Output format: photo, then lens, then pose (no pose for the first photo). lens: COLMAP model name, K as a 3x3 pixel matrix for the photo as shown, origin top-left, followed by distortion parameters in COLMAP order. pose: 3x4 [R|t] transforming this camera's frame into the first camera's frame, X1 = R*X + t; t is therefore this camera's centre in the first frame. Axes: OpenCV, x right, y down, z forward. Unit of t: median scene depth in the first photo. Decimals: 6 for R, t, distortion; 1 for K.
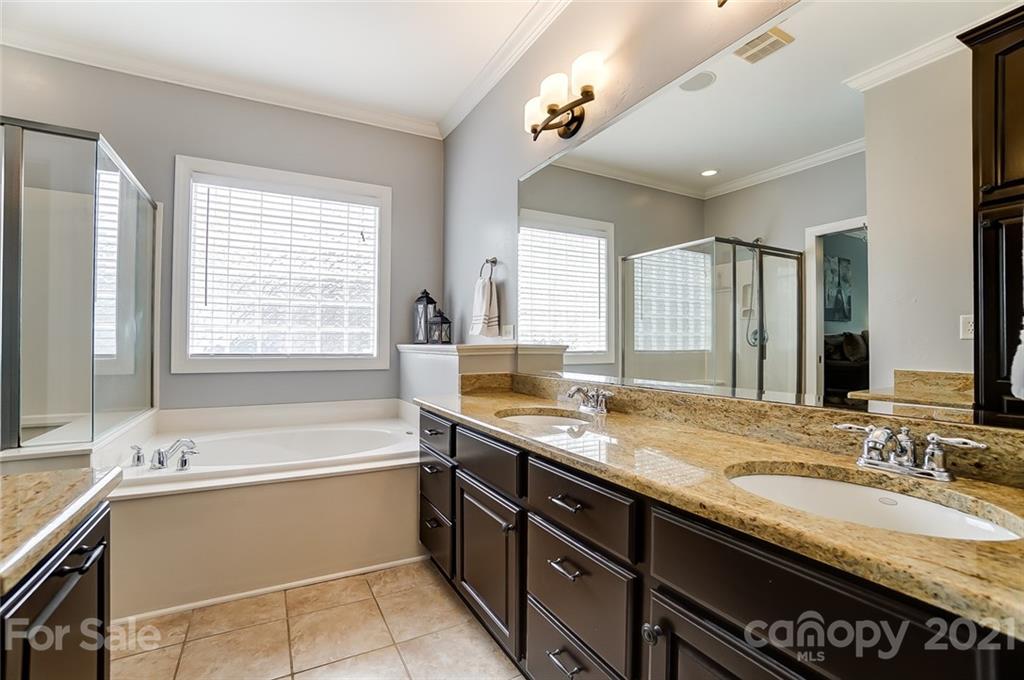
lens RADIAL K [[448.6, 0, 498.2], [0, 448.6, 340.1], [0, 0, 1]] dist [-0.068538, 0.025141]
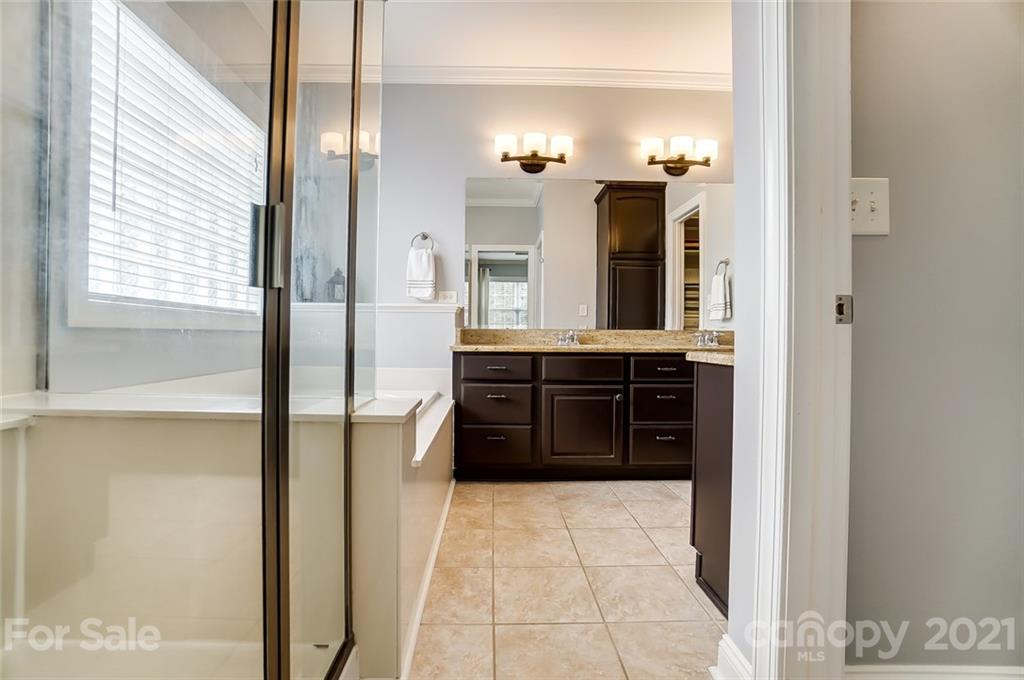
lens RADIAL K [[448.6, 0, 498.2], [0, 448.6, 340.1], [0, 0, 1]] dist [-0.068538, 0.025141]
pose [[0.453488, -0.006267, 0.891241, -0.915700], [-0.016932, 0.999734, 0.015646, 0.071148], [-0.891102, -0.022186, 0.453261, 0.277844]]
